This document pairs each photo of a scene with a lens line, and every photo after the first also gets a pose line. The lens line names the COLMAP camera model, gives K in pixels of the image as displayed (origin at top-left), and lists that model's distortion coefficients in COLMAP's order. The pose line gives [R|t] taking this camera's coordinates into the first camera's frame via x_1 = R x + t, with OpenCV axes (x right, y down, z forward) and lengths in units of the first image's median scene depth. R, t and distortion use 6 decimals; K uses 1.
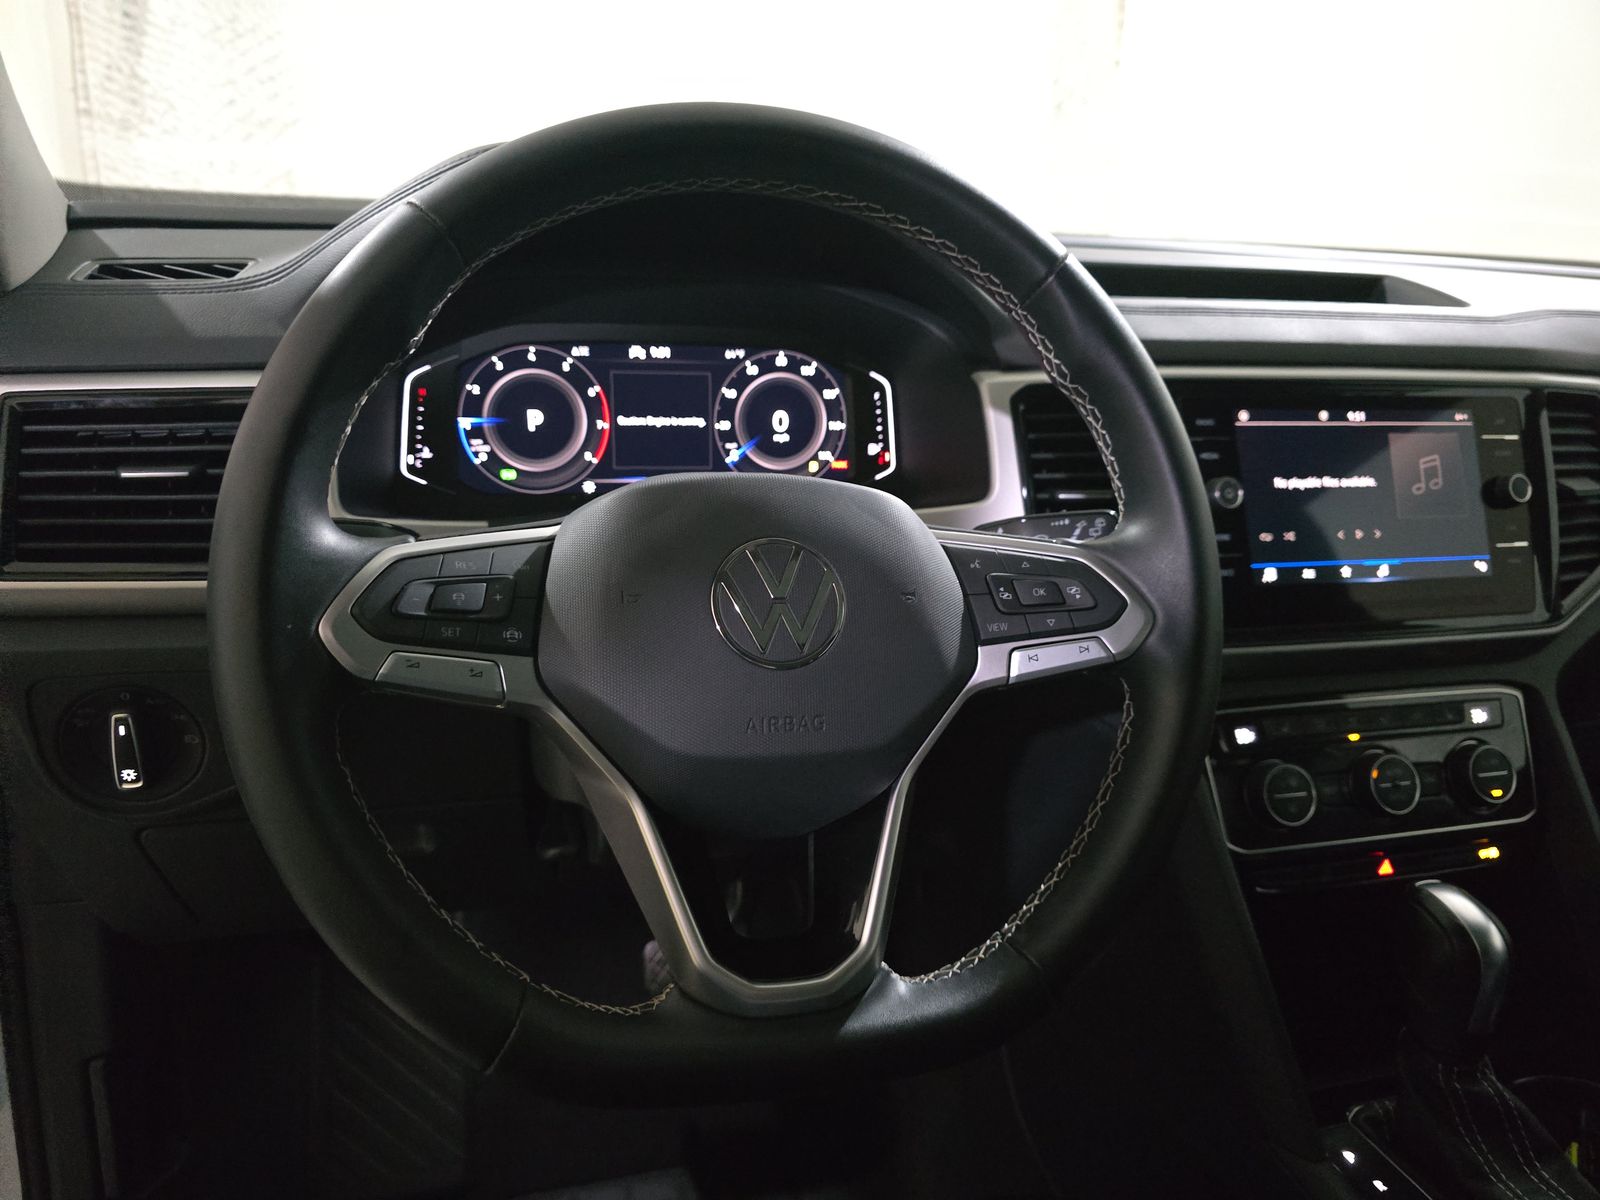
lens RADIAL K [[1084.0, 0, 800.0], [0, 1084.0, 600.0], [0, 0, 1]] dist [0.069438, -0.095705]
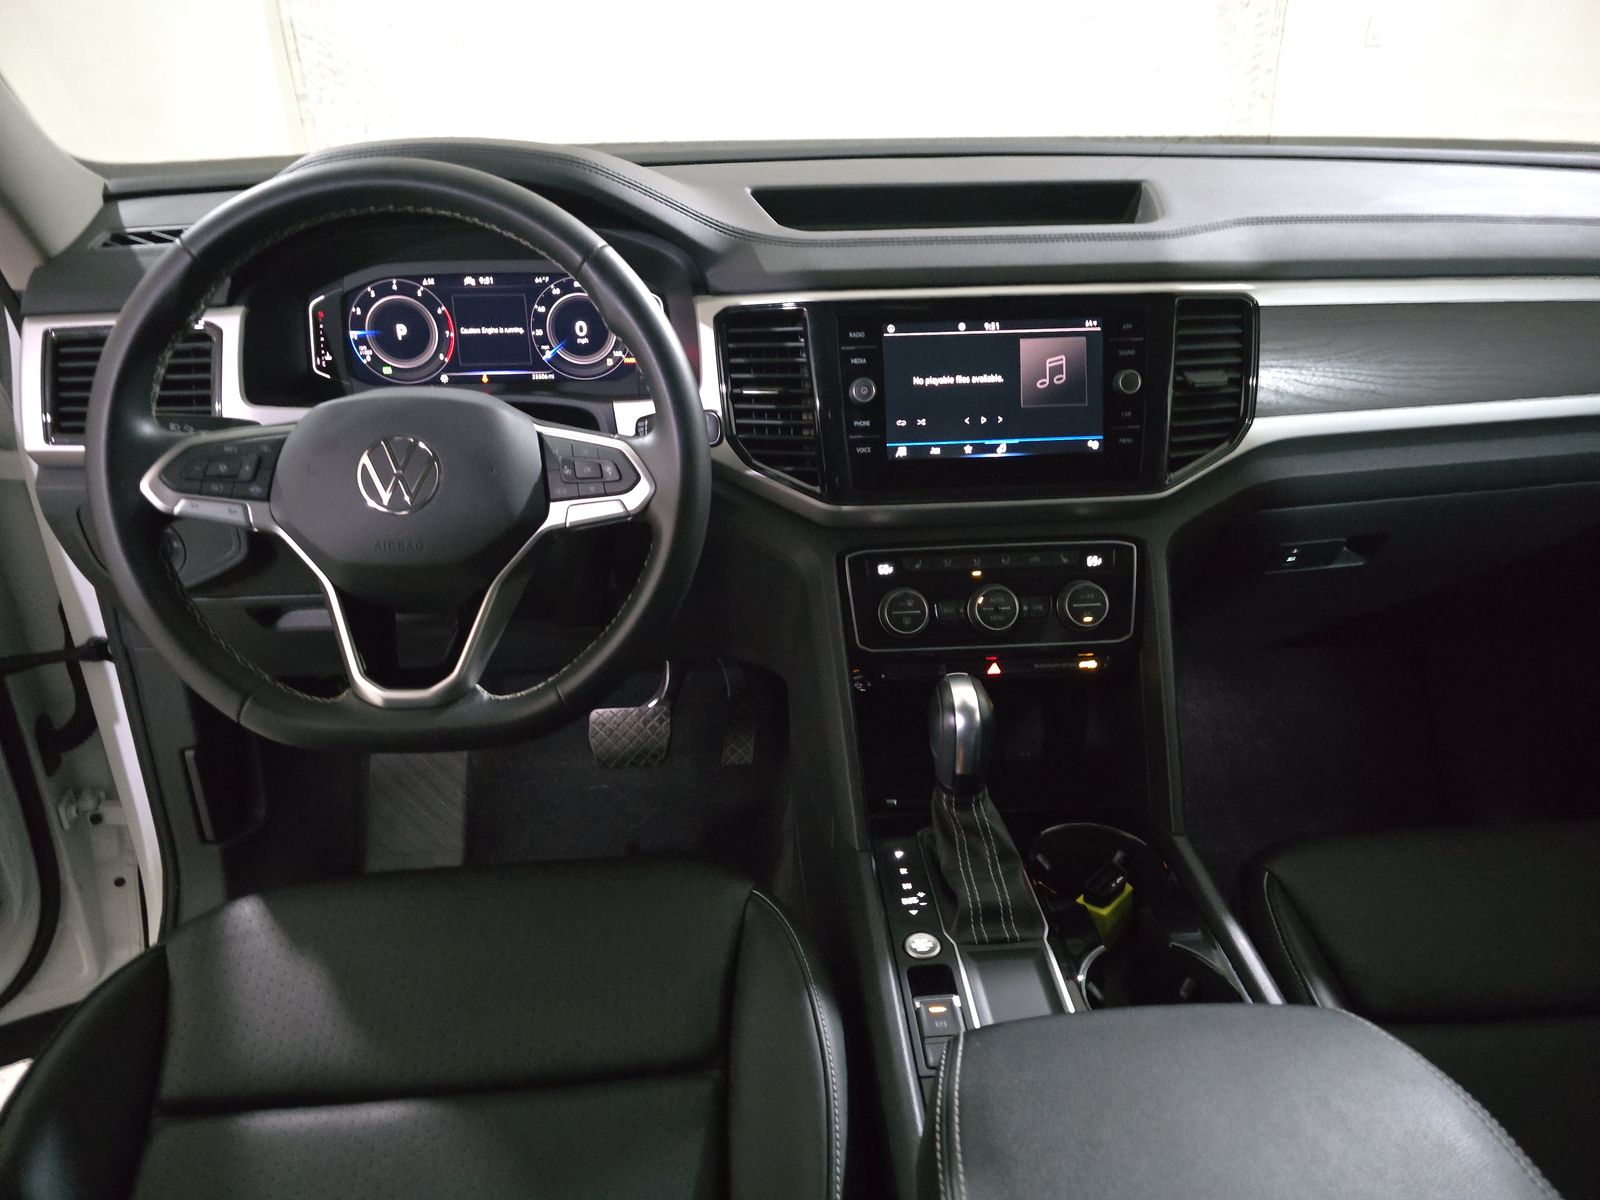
lens RADIAL K [[1073.0, 0, 800.0], [0, 1073.0, 600.0], [0, 0, 1]] dist [0.053488, -0.042325]
pose [[0.980166, 0.043908, -0.193254, 0.555438], [-0.013405, 0.987603, 0.156398, -0.045921], [0.197725, -0.150705, 0.968603, -0.324981]]
